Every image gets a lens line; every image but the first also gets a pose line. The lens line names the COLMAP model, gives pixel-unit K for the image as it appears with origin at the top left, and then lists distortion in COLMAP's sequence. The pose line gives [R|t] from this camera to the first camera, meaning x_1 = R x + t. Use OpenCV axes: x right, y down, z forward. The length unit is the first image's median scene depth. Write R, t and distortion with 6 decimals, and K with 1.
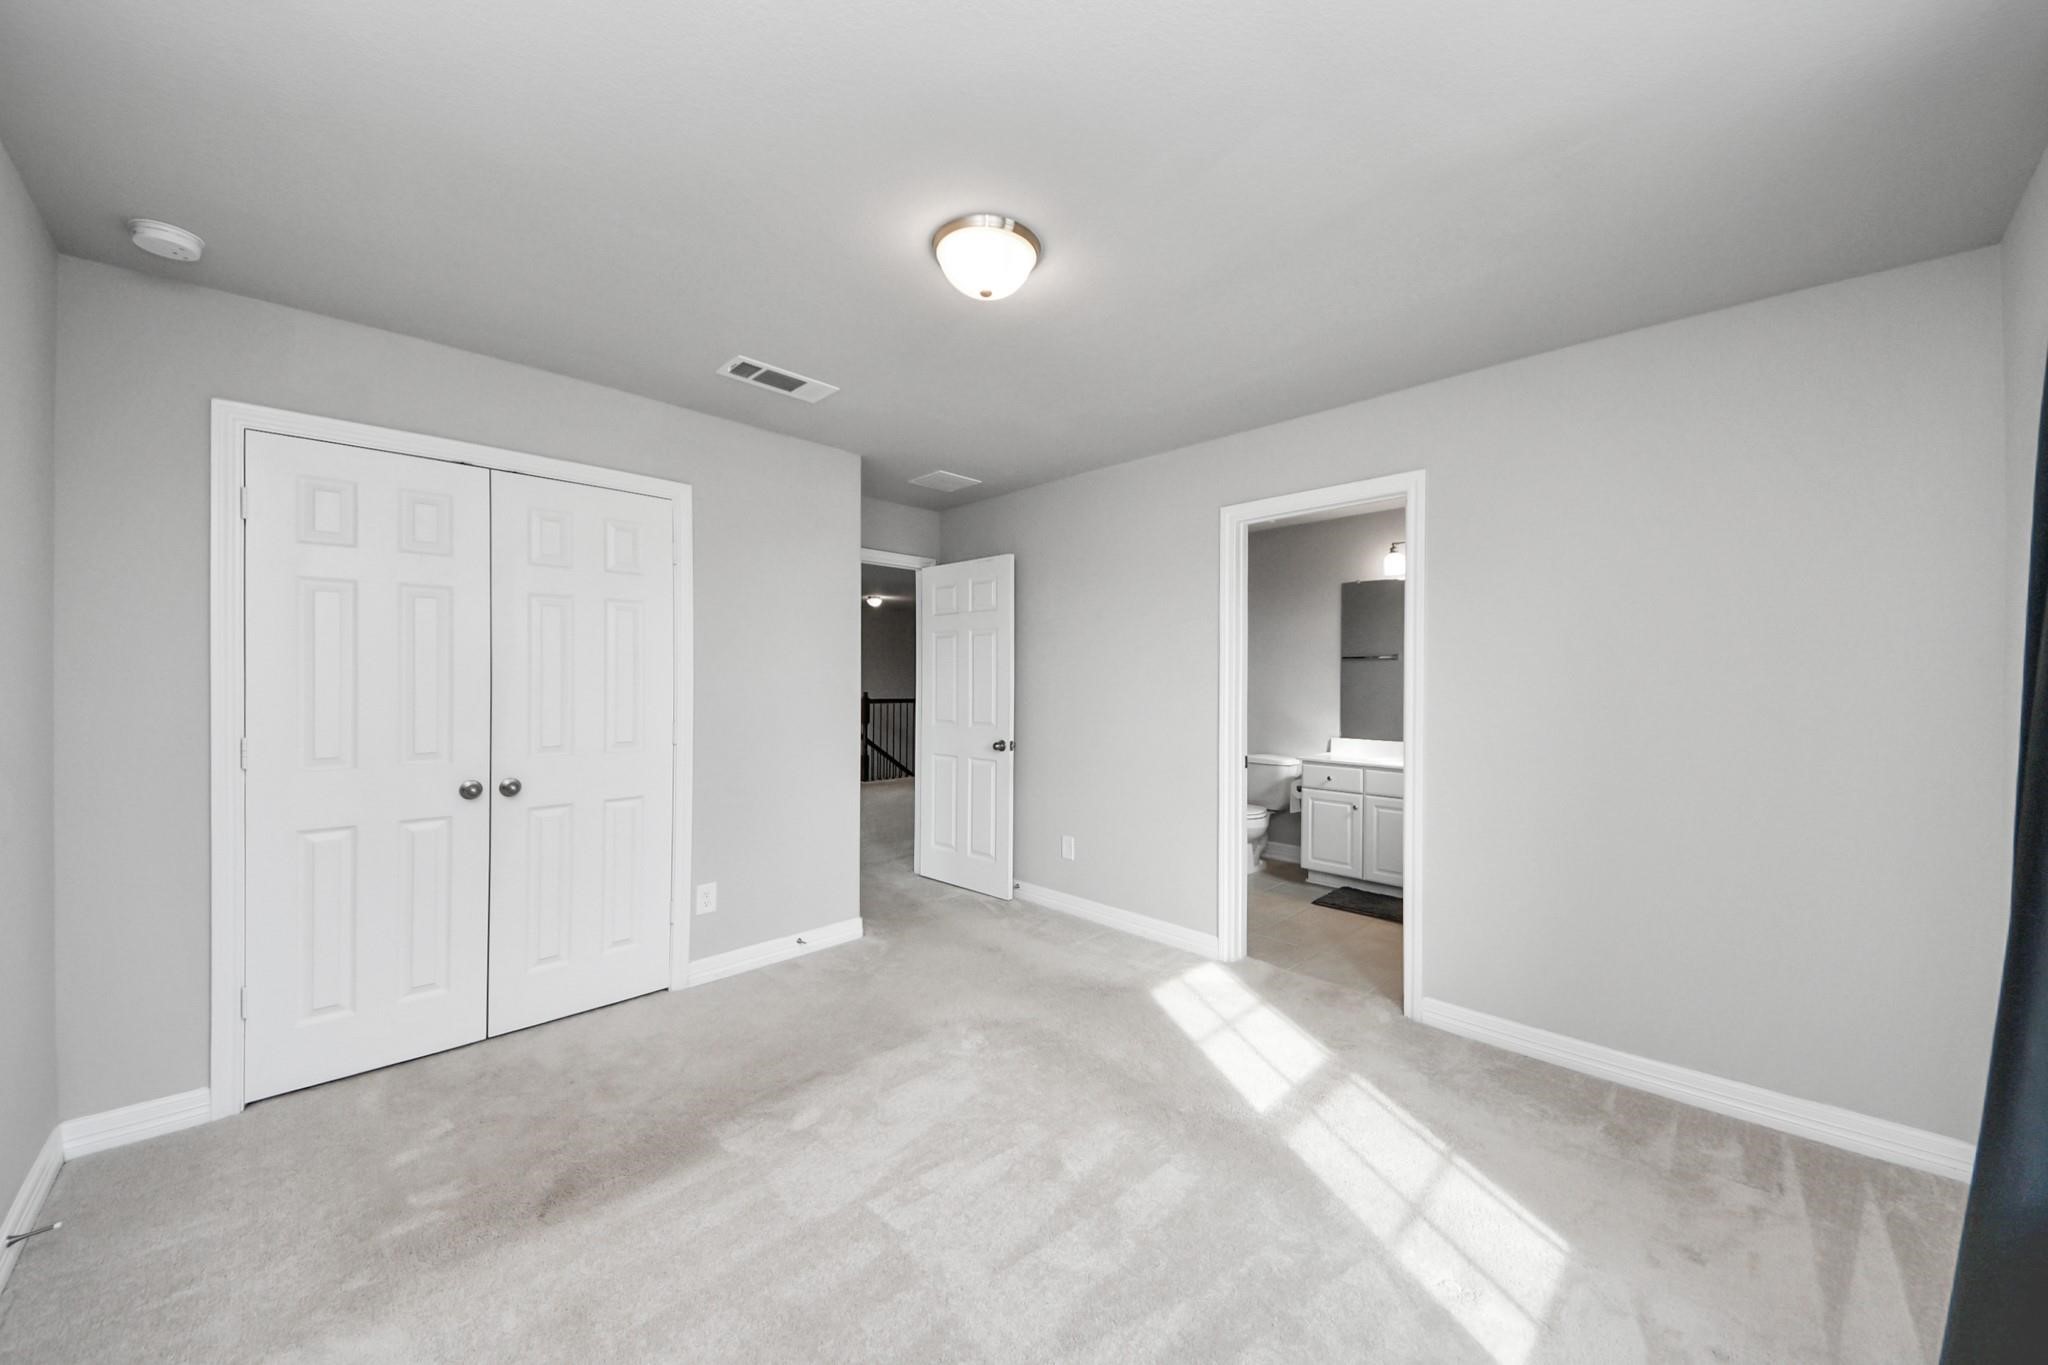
lens RADIAL K [[753.5, 0, 1024.0], [0, 753.5, 682.5], [0, 0, 1]] dist [-0.000452, -0.000077]
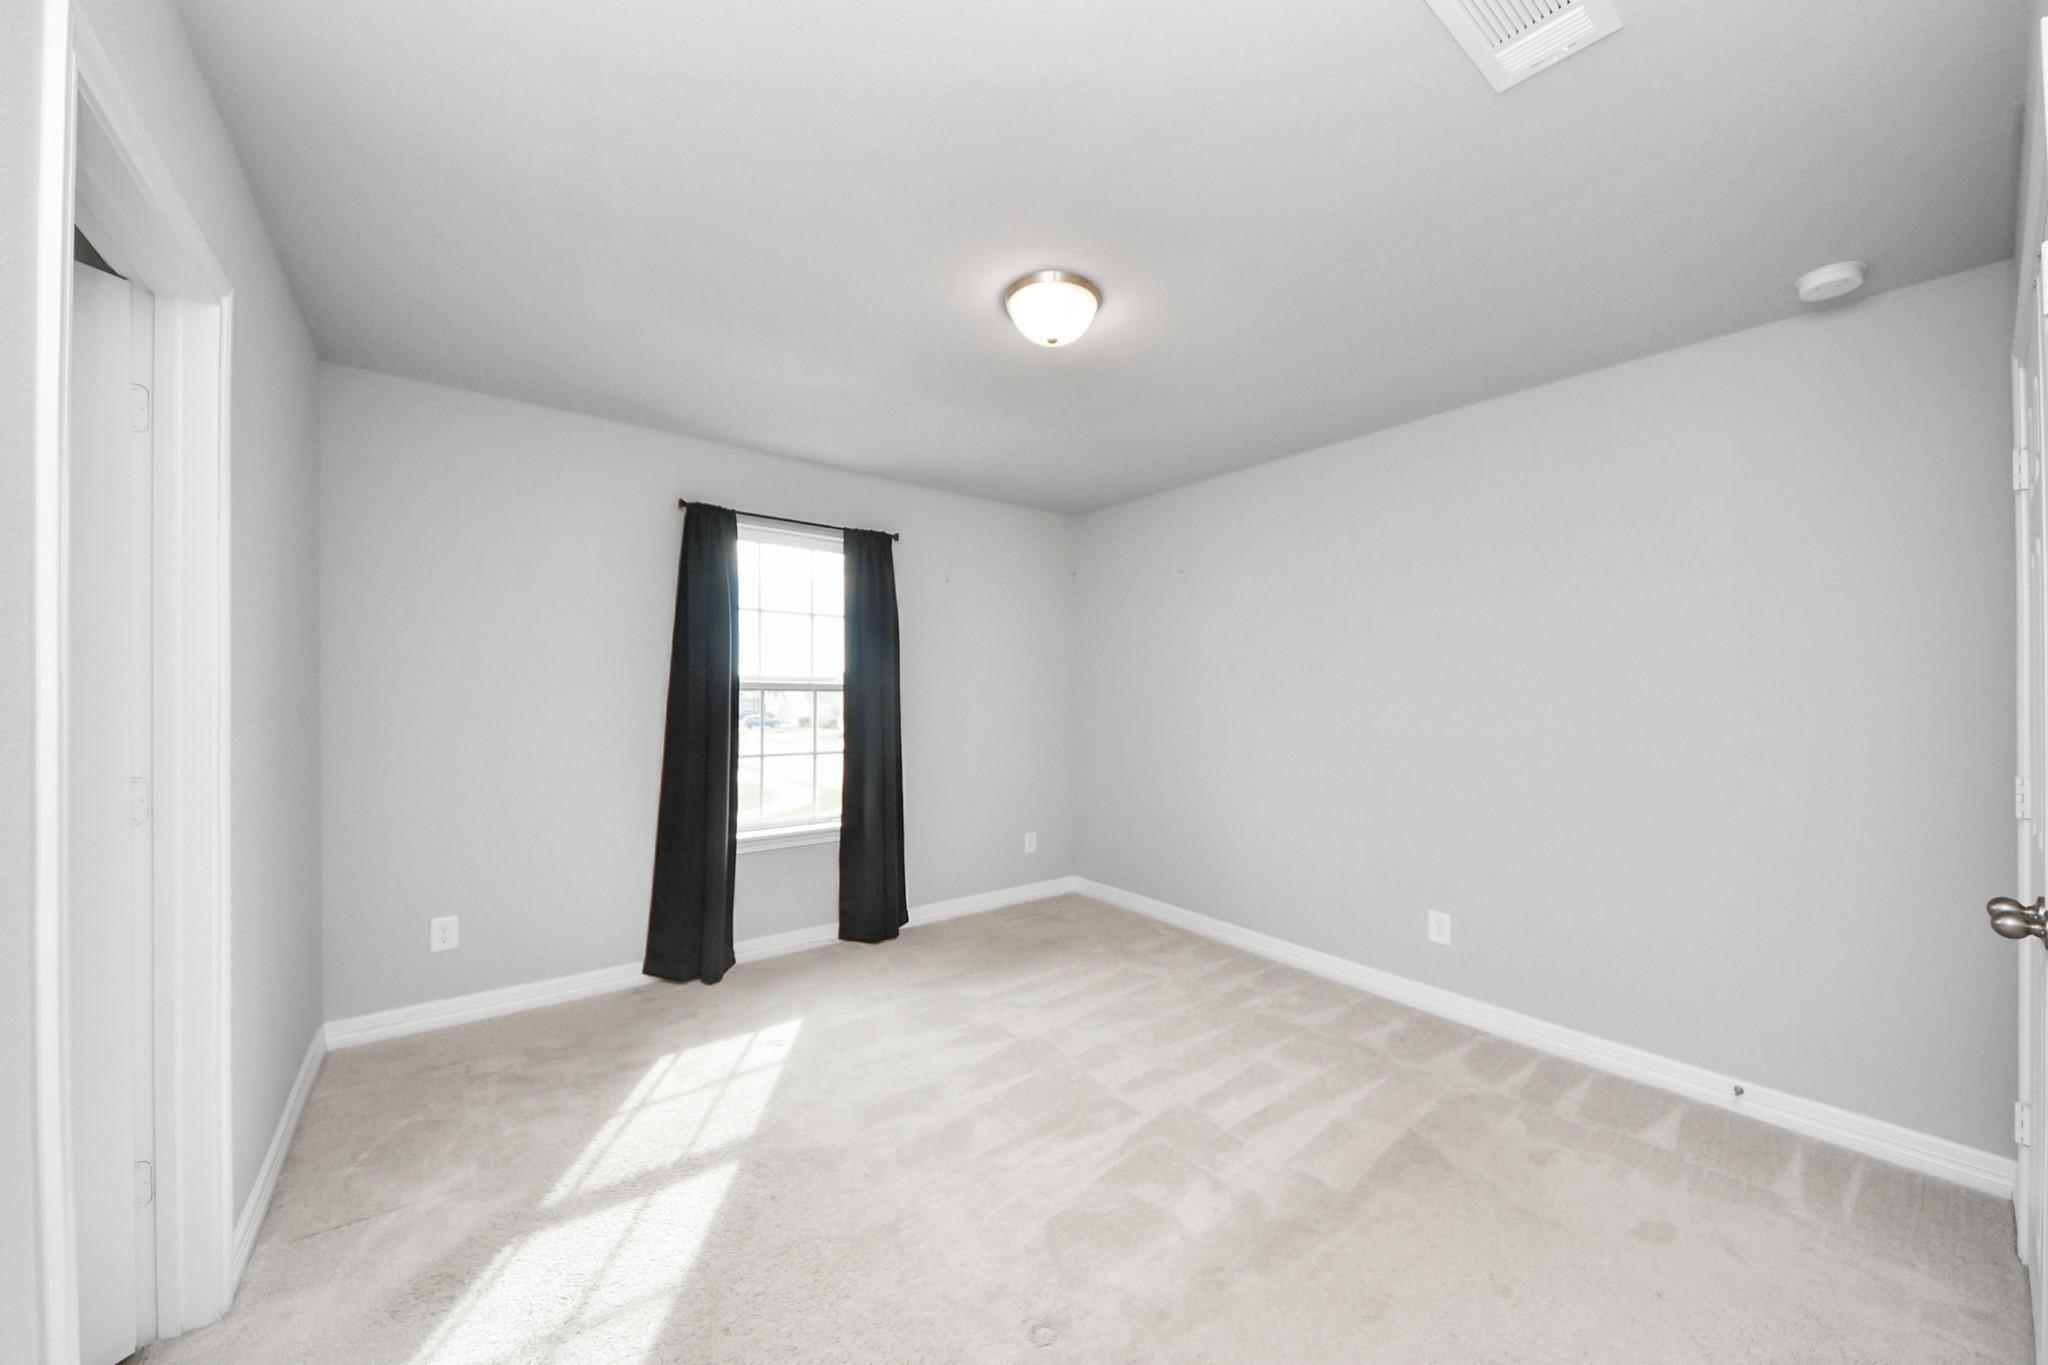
lens RADIAL K [[753.5, 0, 1024.0], [0, 753.5, 682.5], [0, 0, 1]] dist [-0.000452, -0.000077]
pose [[-0.990306, -0.004241, 0.138839, -0.169542], [-0.004336, 0.999991, -0.000385, -0.007056], [-0.138837, -0.000983, -0.990315, 2.082550]]
